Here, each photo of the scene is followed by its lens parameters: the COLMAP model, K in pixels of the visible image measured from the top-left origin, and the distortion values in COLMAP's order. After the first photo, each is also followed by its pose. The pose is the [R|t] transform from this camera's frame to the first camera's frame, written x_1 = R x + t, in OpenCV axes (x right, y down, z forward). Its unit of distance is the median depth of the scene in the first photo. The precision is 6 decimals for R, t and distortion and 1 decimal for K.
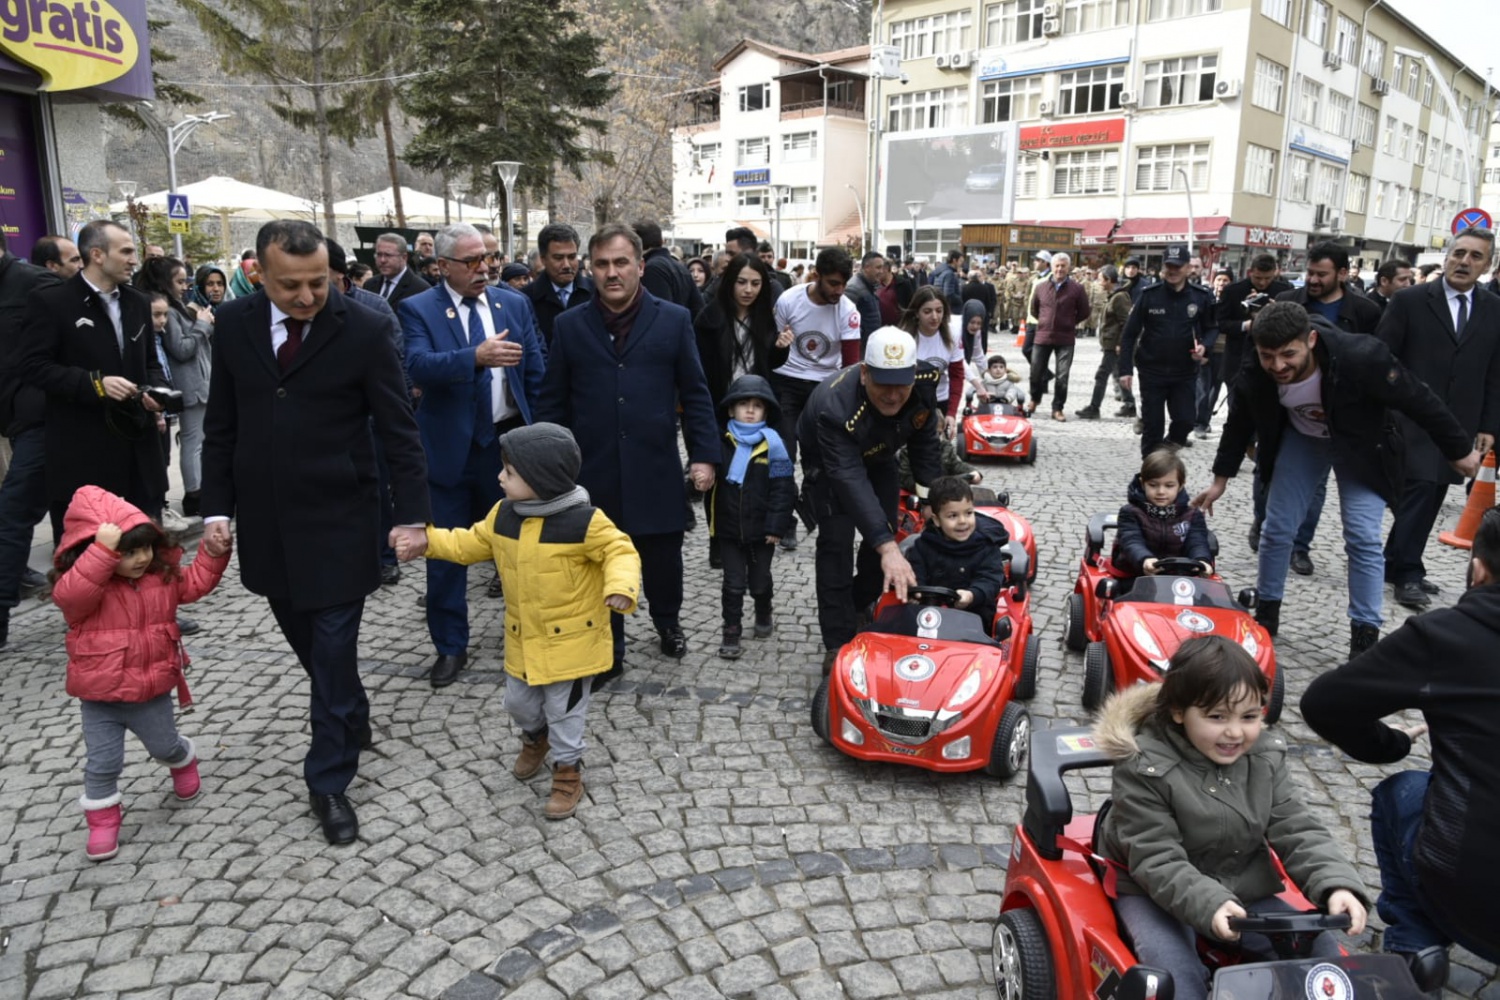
lens RADIAL K [[1052.6, 0, 750.0], [0, 1052.6, 500.0], [0, 0, 1]] dist [-0.026025, -0.000027]
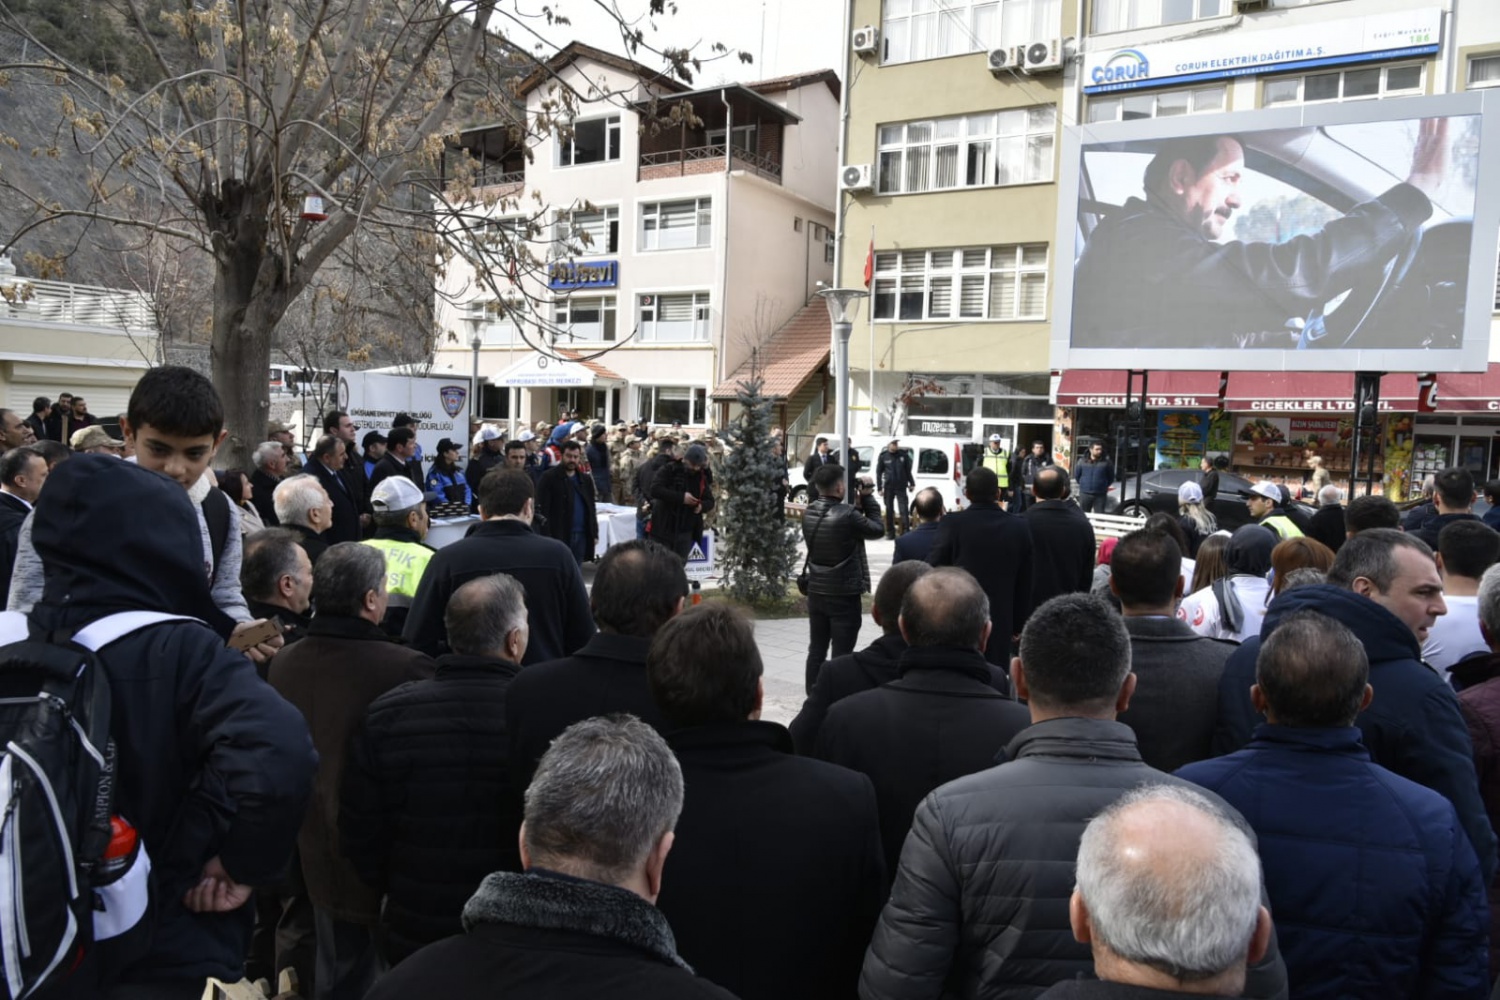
lens RADIAL K [[1052.6, 0, 750.0], [0, 1052.6, 500.0], [0, 0, 1]] dist [-0.026025, -0.000027]
pose [[0.968625, 0.003533, 0.248500, -0.068368], [0.029409, 0.991244, -0.128726, -0.142805], [-0.246779, 0.131996, 0.960040, 0.579219]]
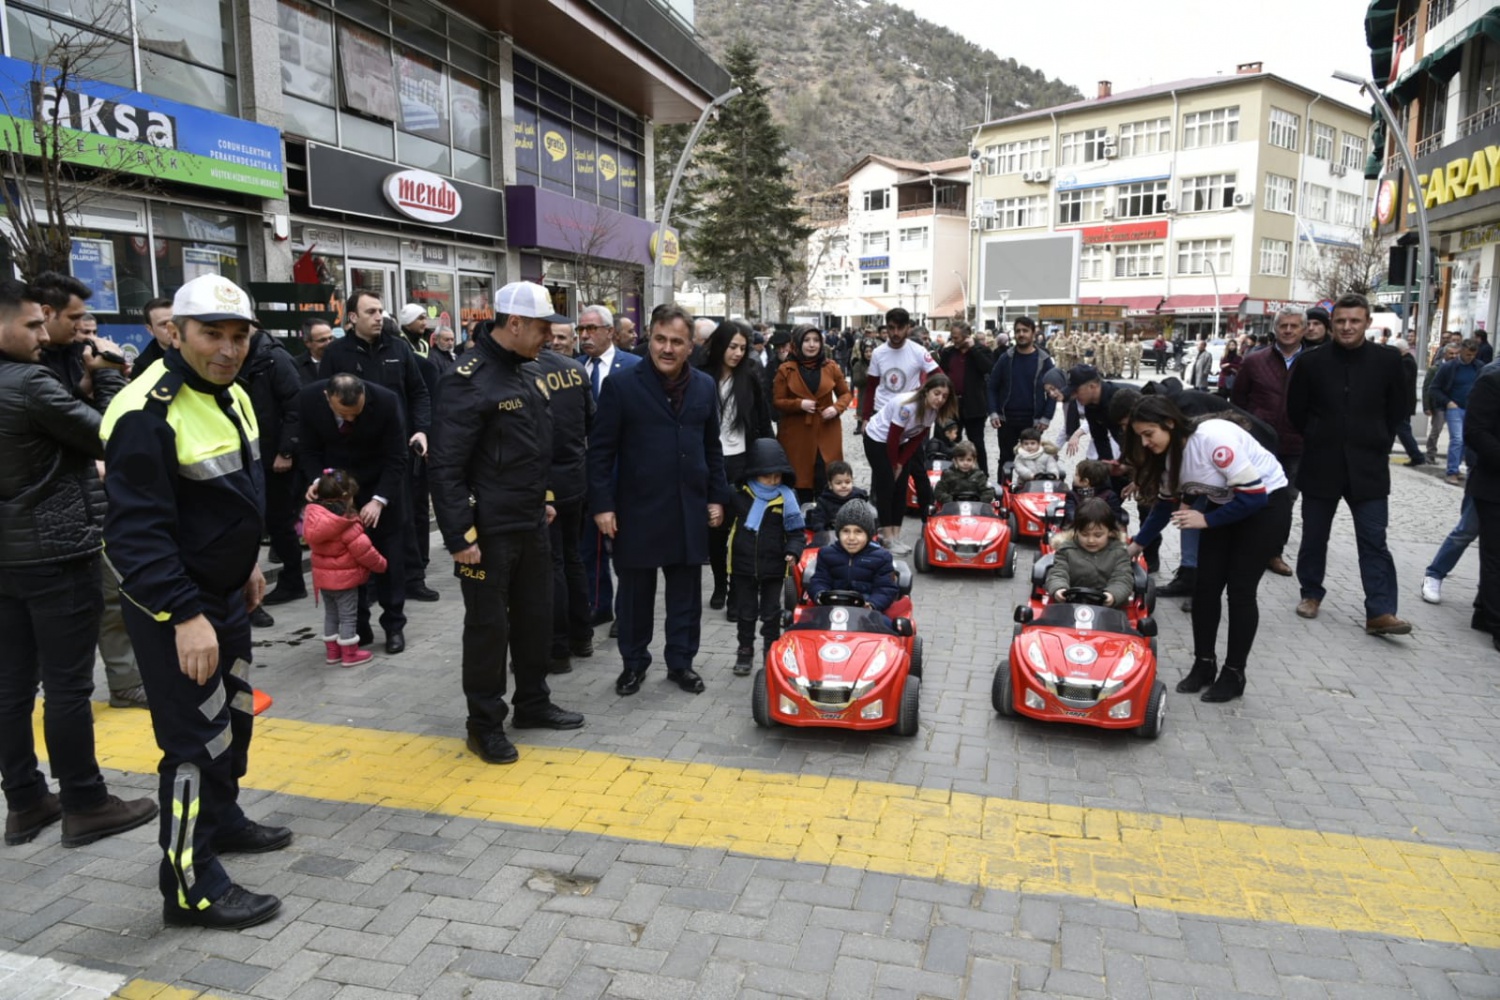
lens RADIAL K [[1052.6, 0, 750.0], [0, 1052.6, 500.0], [0, 0, 1]] dist [-0.026025, -0.000027]
pose [[0.995965, 0.004927, -0.089605, -0.041843], [-0.010320, 0.998155, -0.059828, 0.064931], [0.089145, 0.060511, 0.994179, -0.308009]]
